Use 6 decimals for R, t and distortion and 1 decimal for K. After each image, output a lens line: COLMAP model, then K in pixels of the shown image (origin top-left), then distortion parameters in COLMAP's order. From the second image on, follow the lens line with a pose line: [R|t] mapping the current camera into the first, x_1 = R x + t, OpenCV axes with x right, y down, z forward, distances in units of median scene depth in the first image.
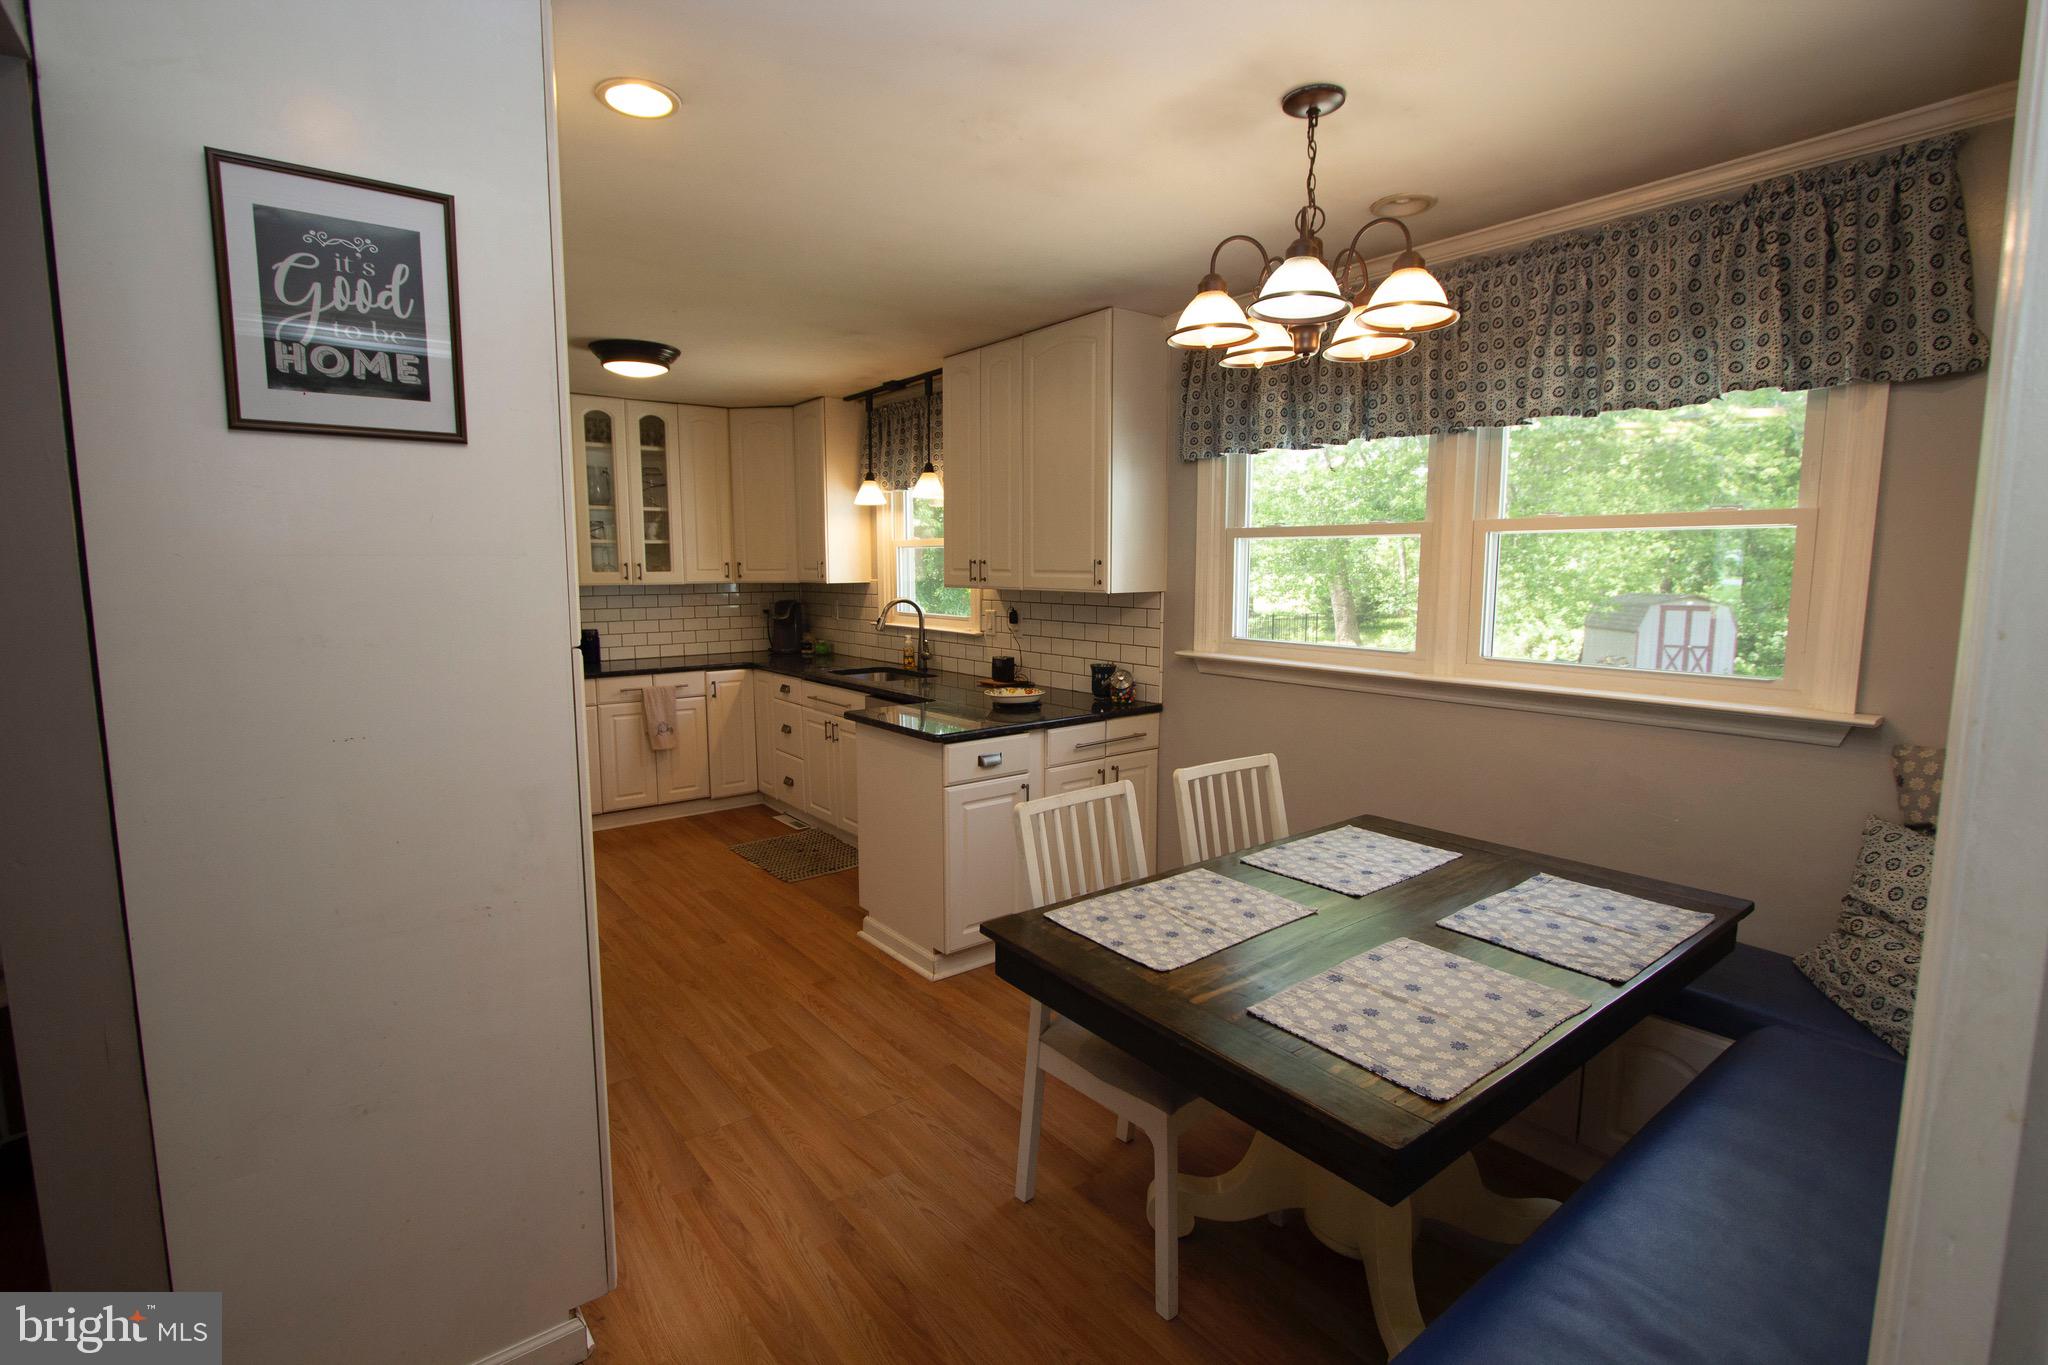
lens RADIAL K [[947.3, 0, 1012.2], [0, 947.3, 678.0], [0, 0, 1]] dist [-0.020539, 0.003215]
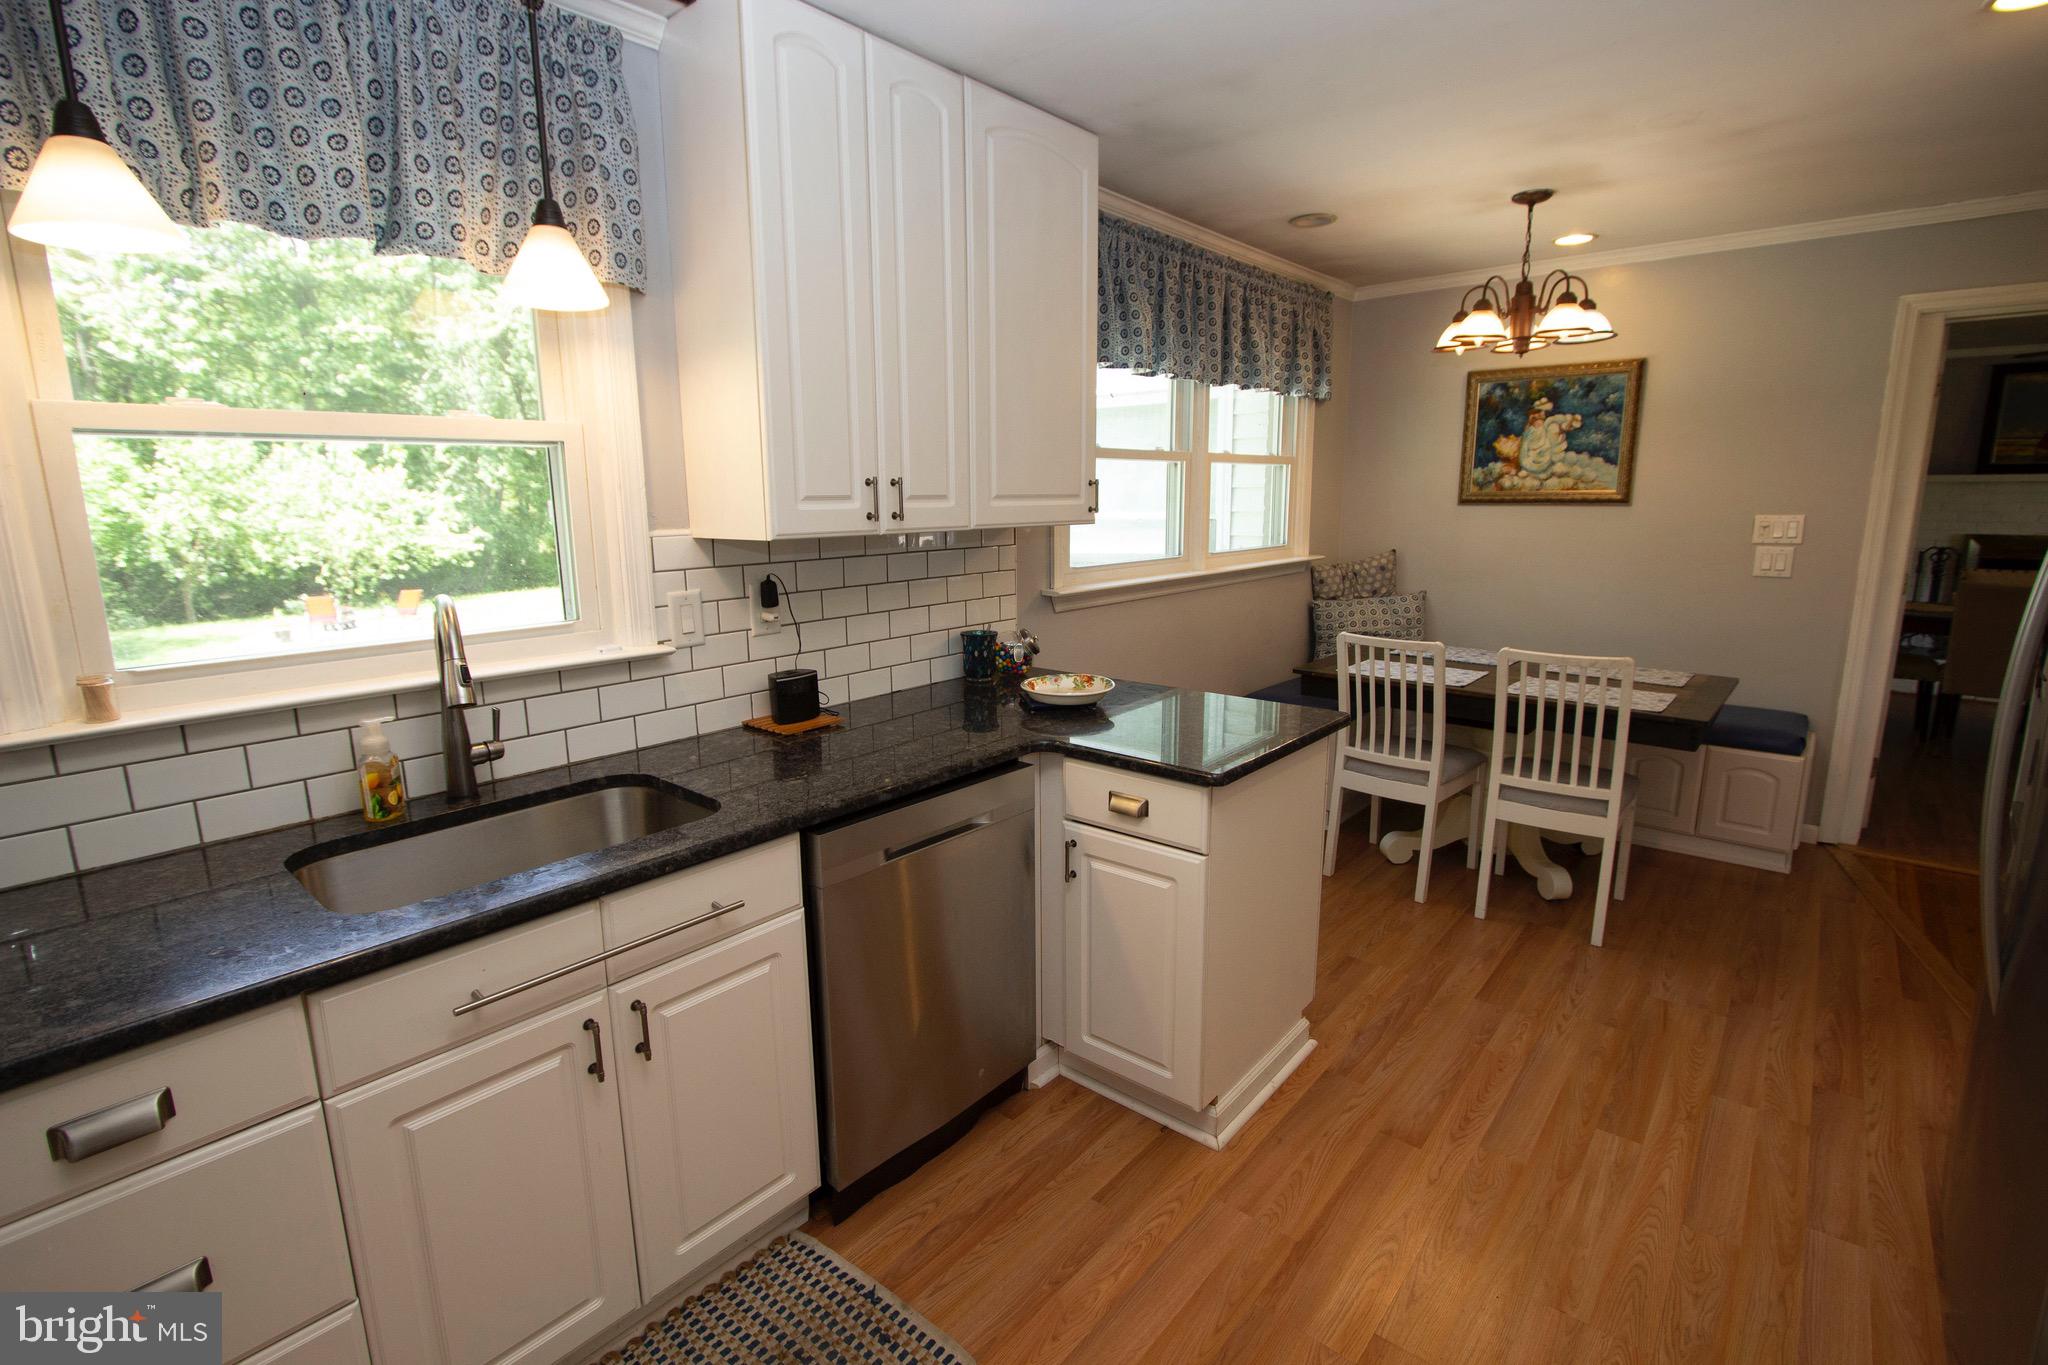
lens RADIAL K [[947.3, 0, 1012.2], [0, 947.3, 678.0], [0, 0, 1]] dist [-0.020539, 0.003215]
pose [[-0.196059, -0.183568, 0.963257, -0.573729], [0.129955, 0.968793, 0.211074, -0.122580], [-0.971943, 0.166563, -0.166085, 1.066031]]
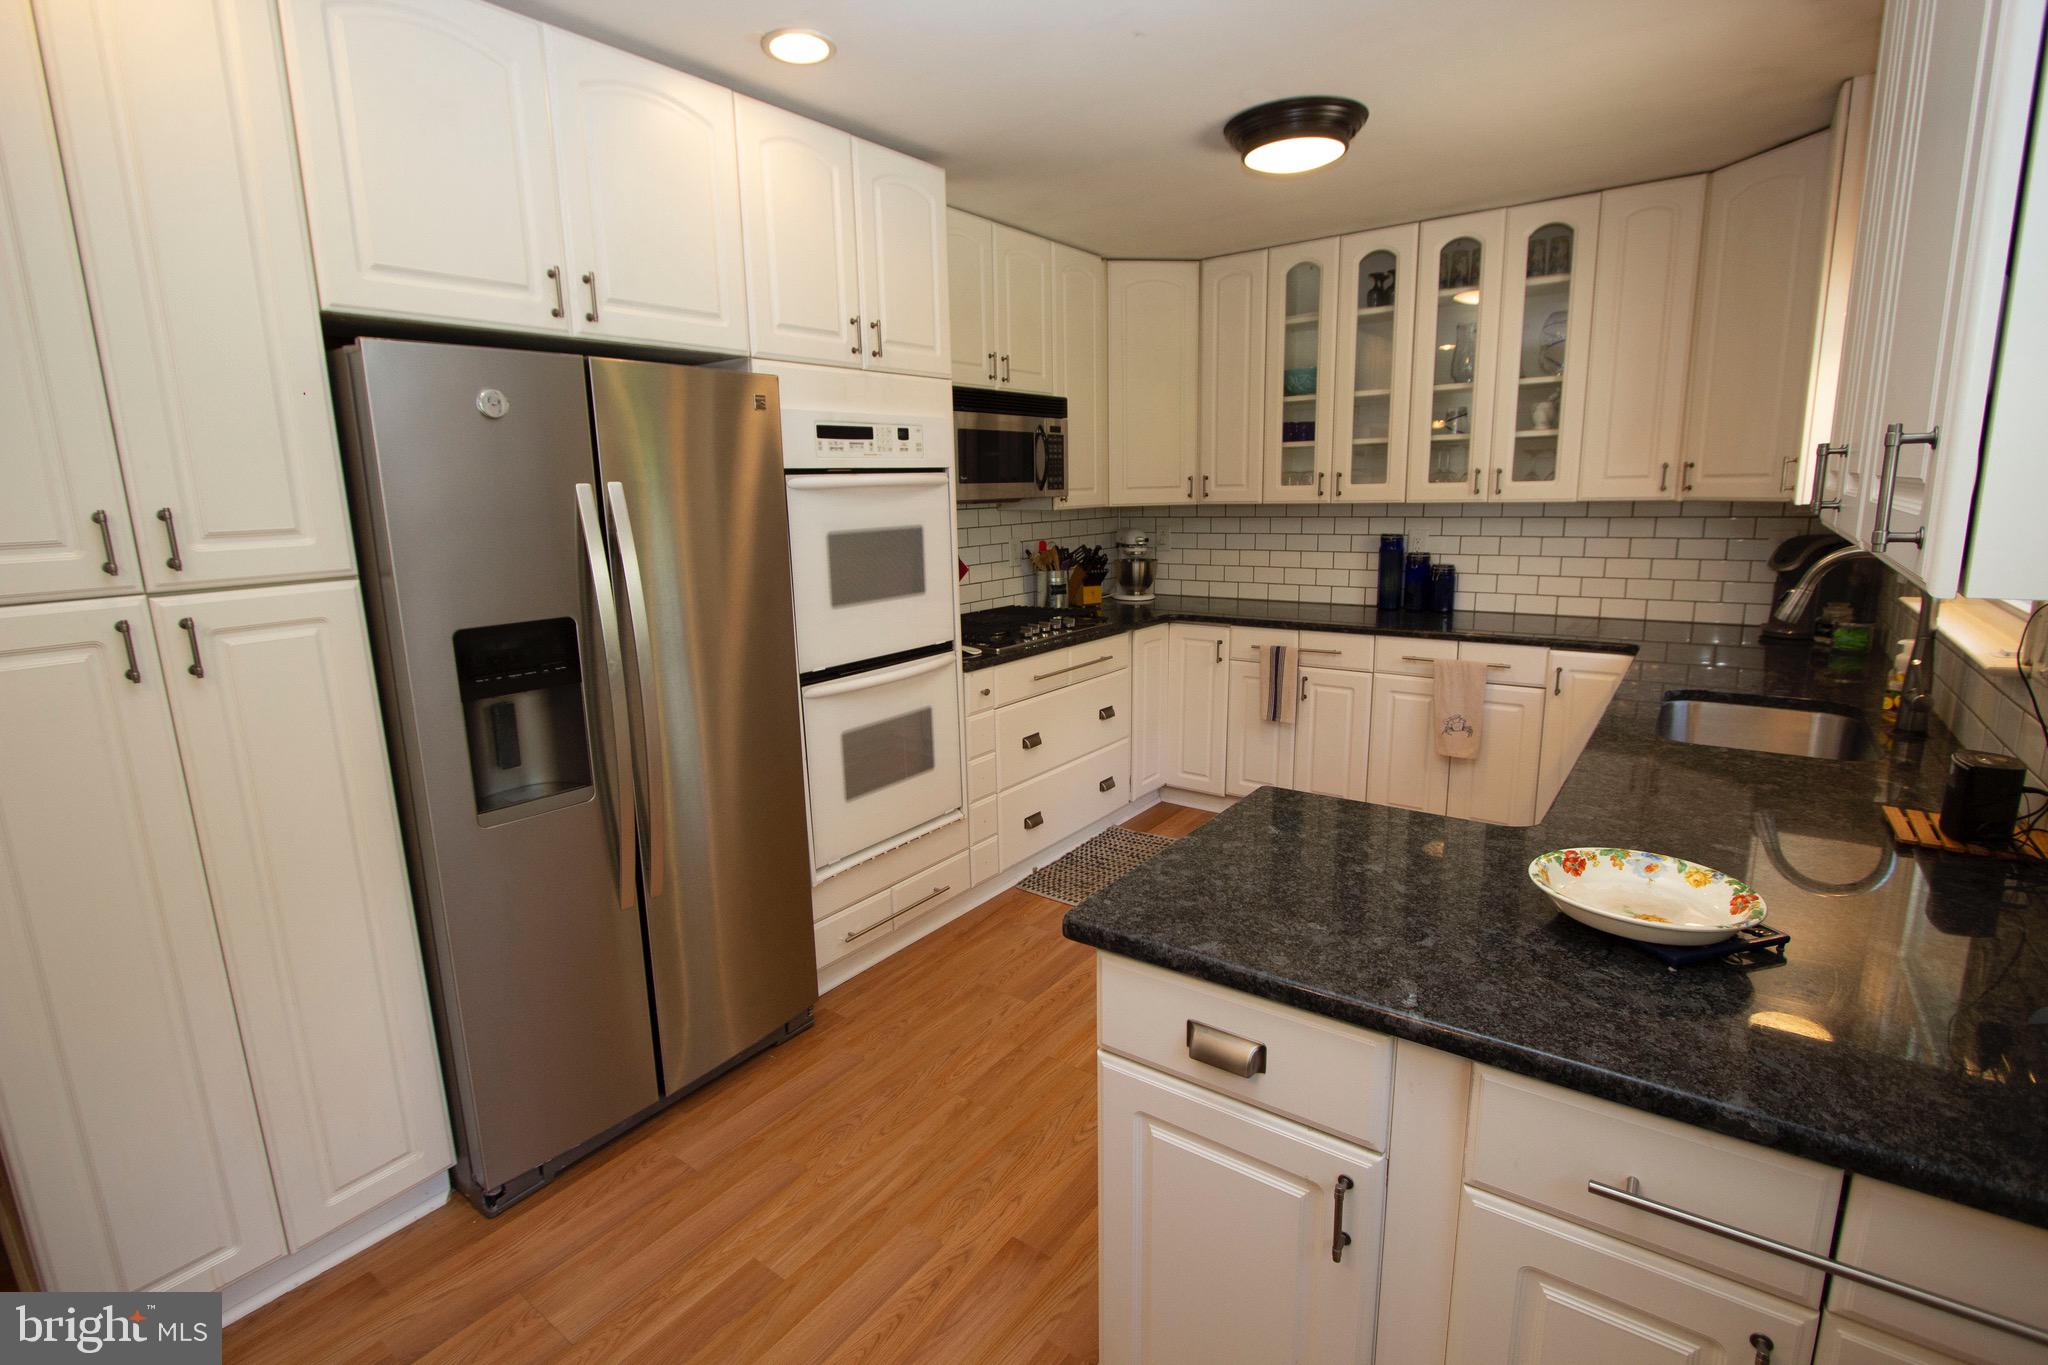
lens RADIAL K [[947.3, 0, 1012.2], [0, 947.3, 678.0], [0, 0, 1]] dist [-0.020539, 0.003215]
pose [[0.266359, 0.185523, -0.945851, 0.206326], [-0.089740, 0.981813, 0.167305, -0.077746], [0.959687, 0.040318, 0.278163, 0.671458]]
